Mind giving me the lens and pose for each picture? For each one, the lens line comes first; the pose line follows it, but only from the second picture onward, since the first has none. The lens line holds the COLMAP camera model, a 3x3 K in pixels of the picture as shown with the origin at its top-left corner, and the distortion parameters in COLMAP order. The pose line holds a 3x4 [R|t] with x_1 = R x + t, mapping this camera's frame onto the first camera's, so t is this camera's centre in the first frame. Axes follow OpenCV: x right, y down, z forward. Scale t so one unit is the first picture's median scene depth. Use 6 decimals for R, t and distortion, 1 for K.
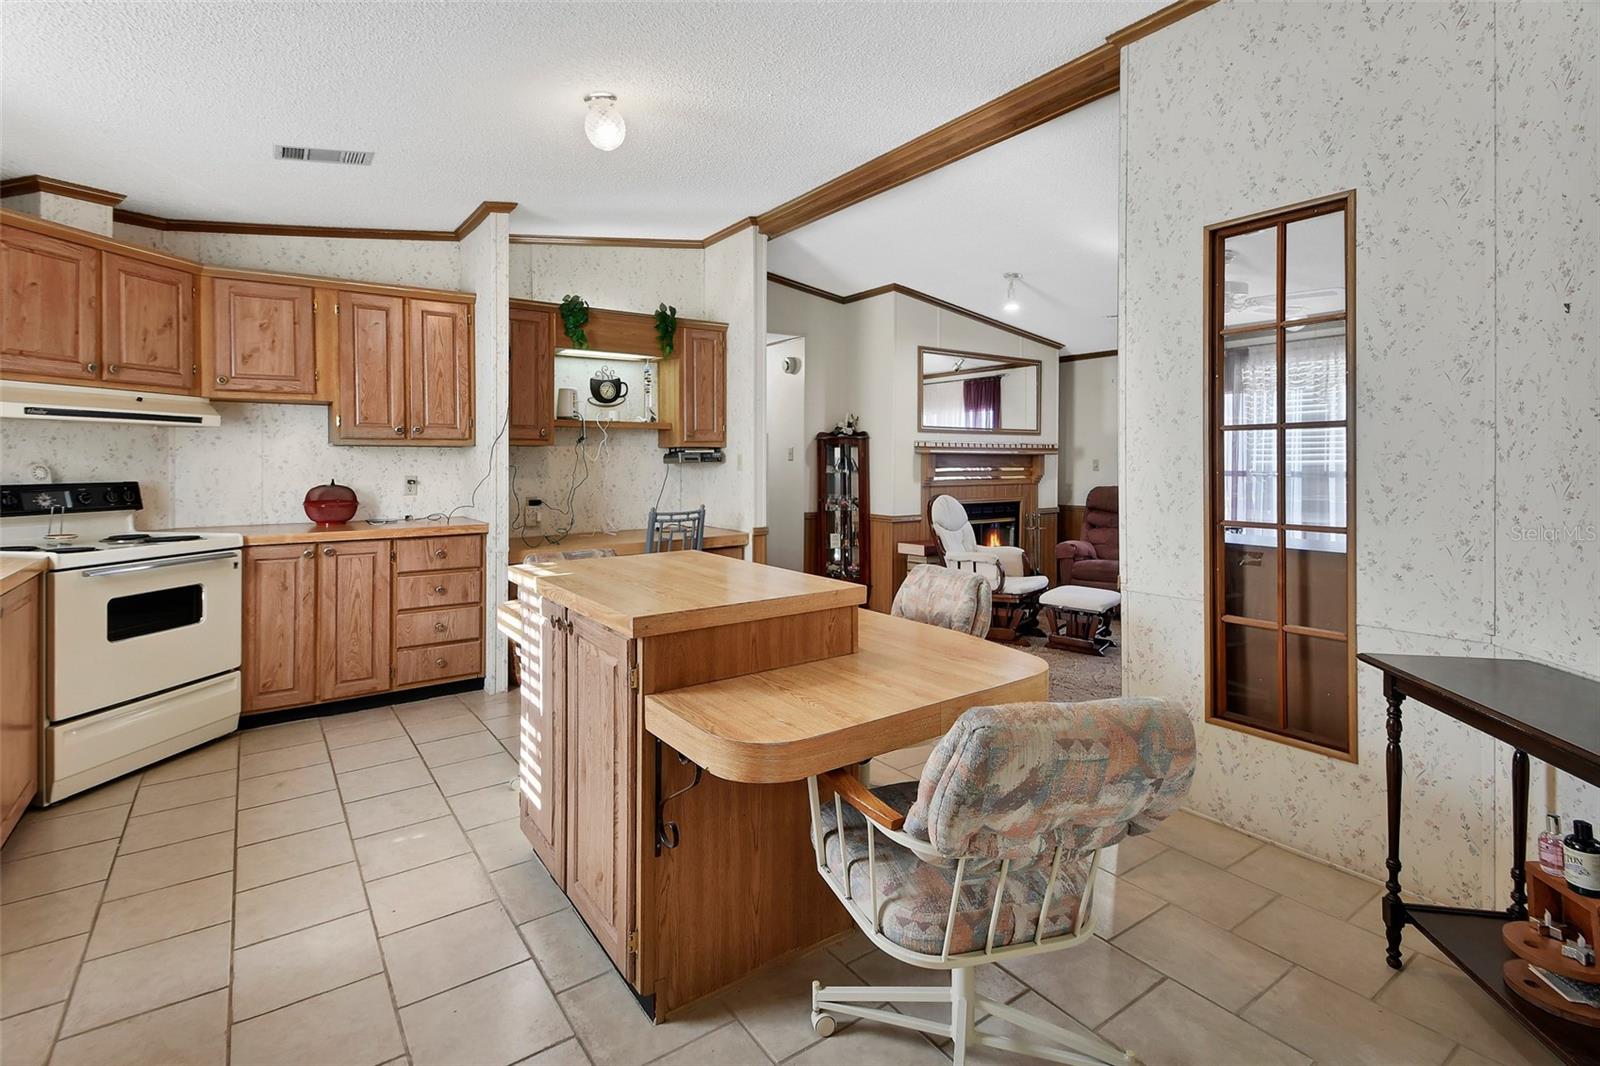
lens RADIAL K [[757.7, 0, 796.4], [0, 757.7, 462.0], [0, 0, 1]] dist [0.000040, -0.000250]
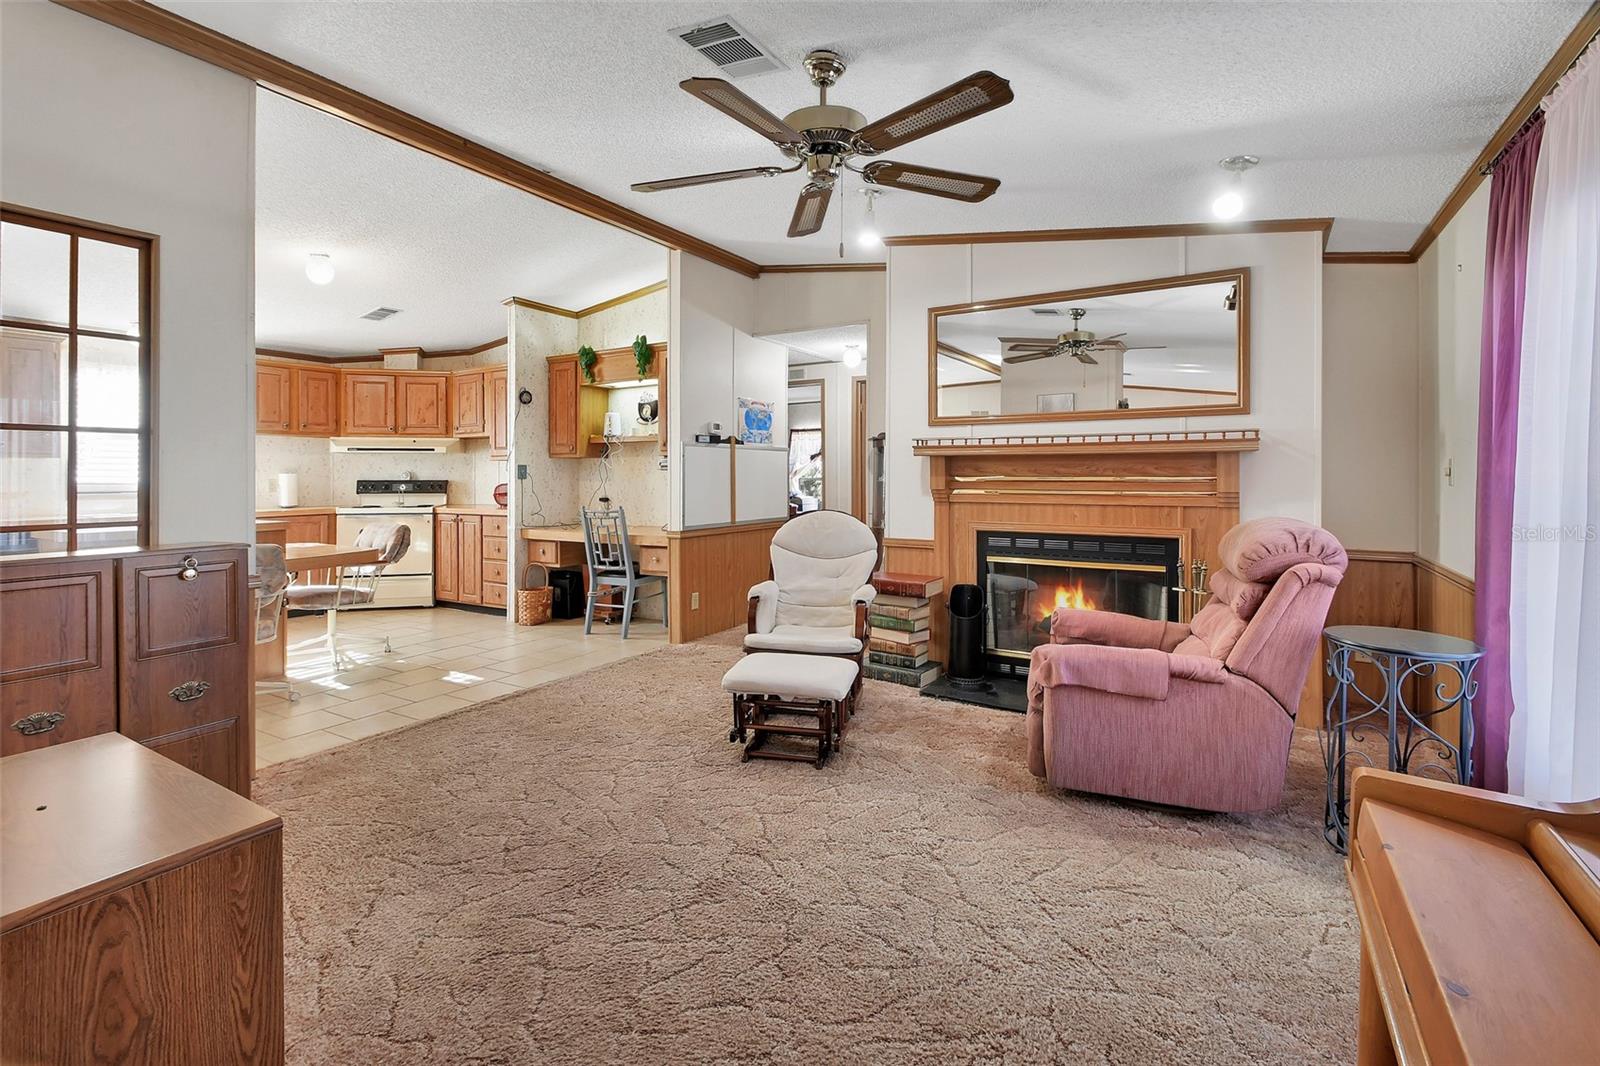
lens RADIAL K [[747.3, 0, 791.9], [0, 747.3, 468.8], [0, 0, 1]] dist [0.002024, -0.000110]
pose [[0.387309, -0.006866, -0.921924, 1.335470], [0.001240, 0.999975, -0.006926, 0.010365], [0.921949, 0.001540, 0.387308, 1.040303]]
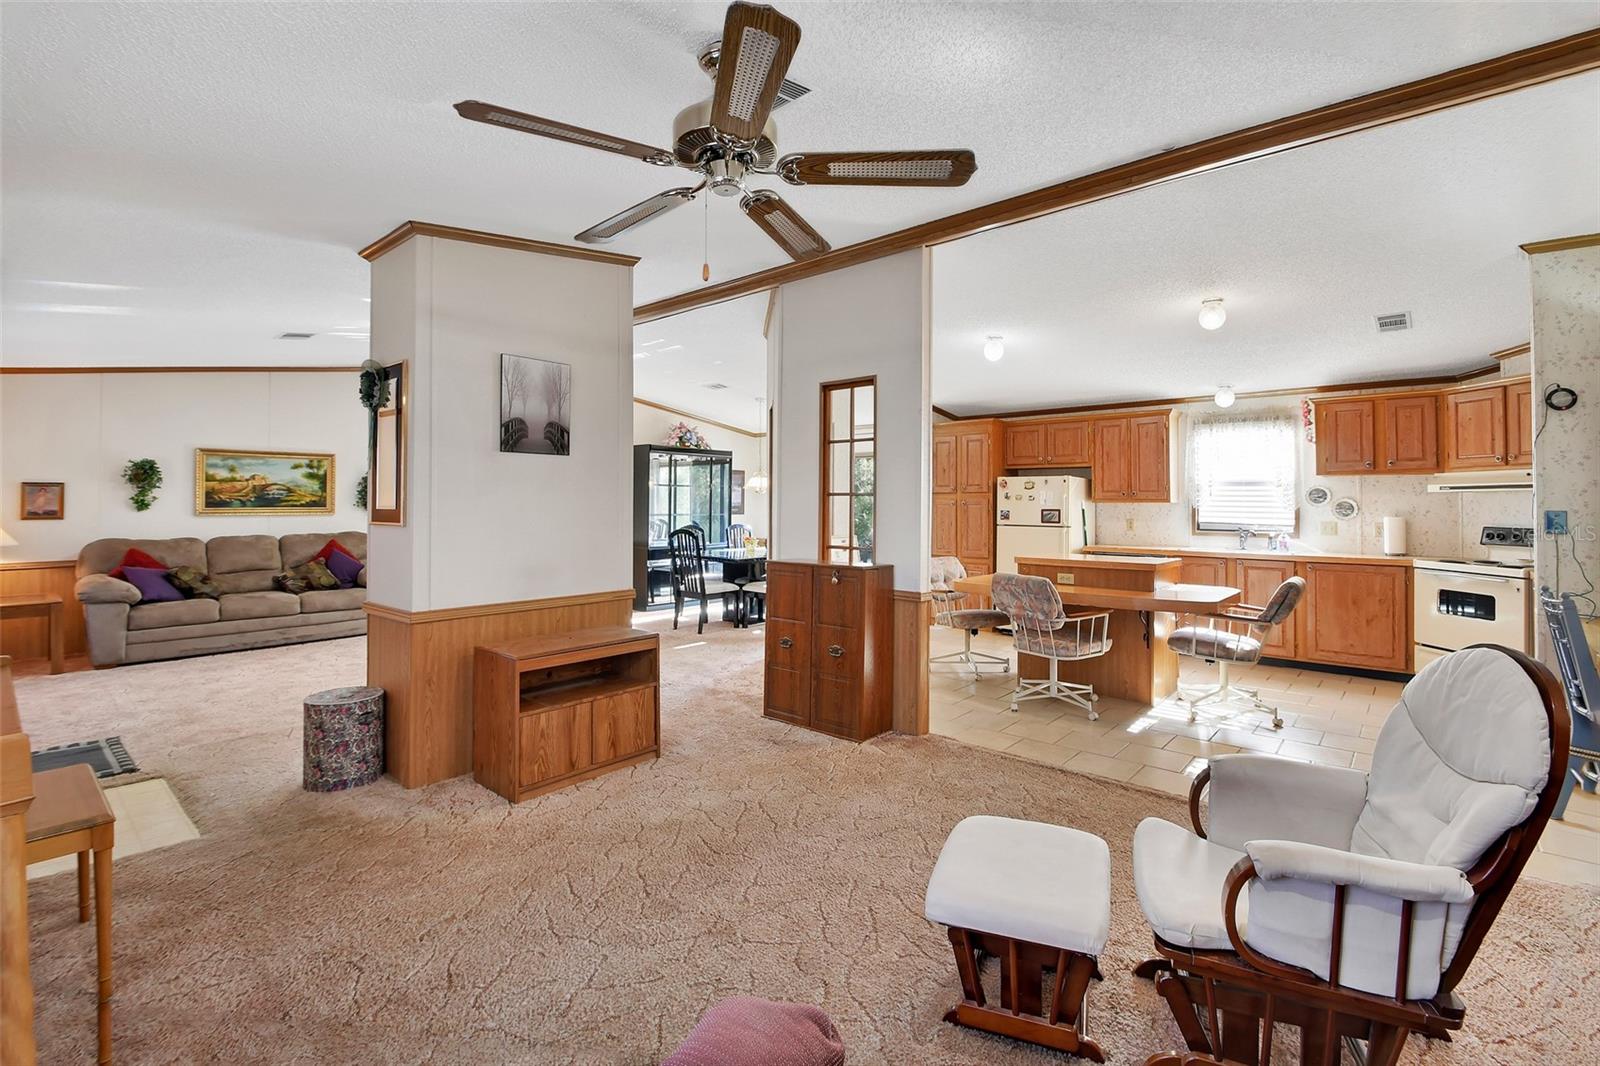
lens RADIAL K [[721.4, 0, 784.6], [0, 721.4, 492.0], [0, 0, 1]] dist [0.001422, -0.015694]
pose [[-0.978601, -0.006017, -0.205677, 0.792241], [-0.002961, 0.999881, -0.015161, -0.018837], [0.205744, -0.014228, -0.978502, 1.860951]]
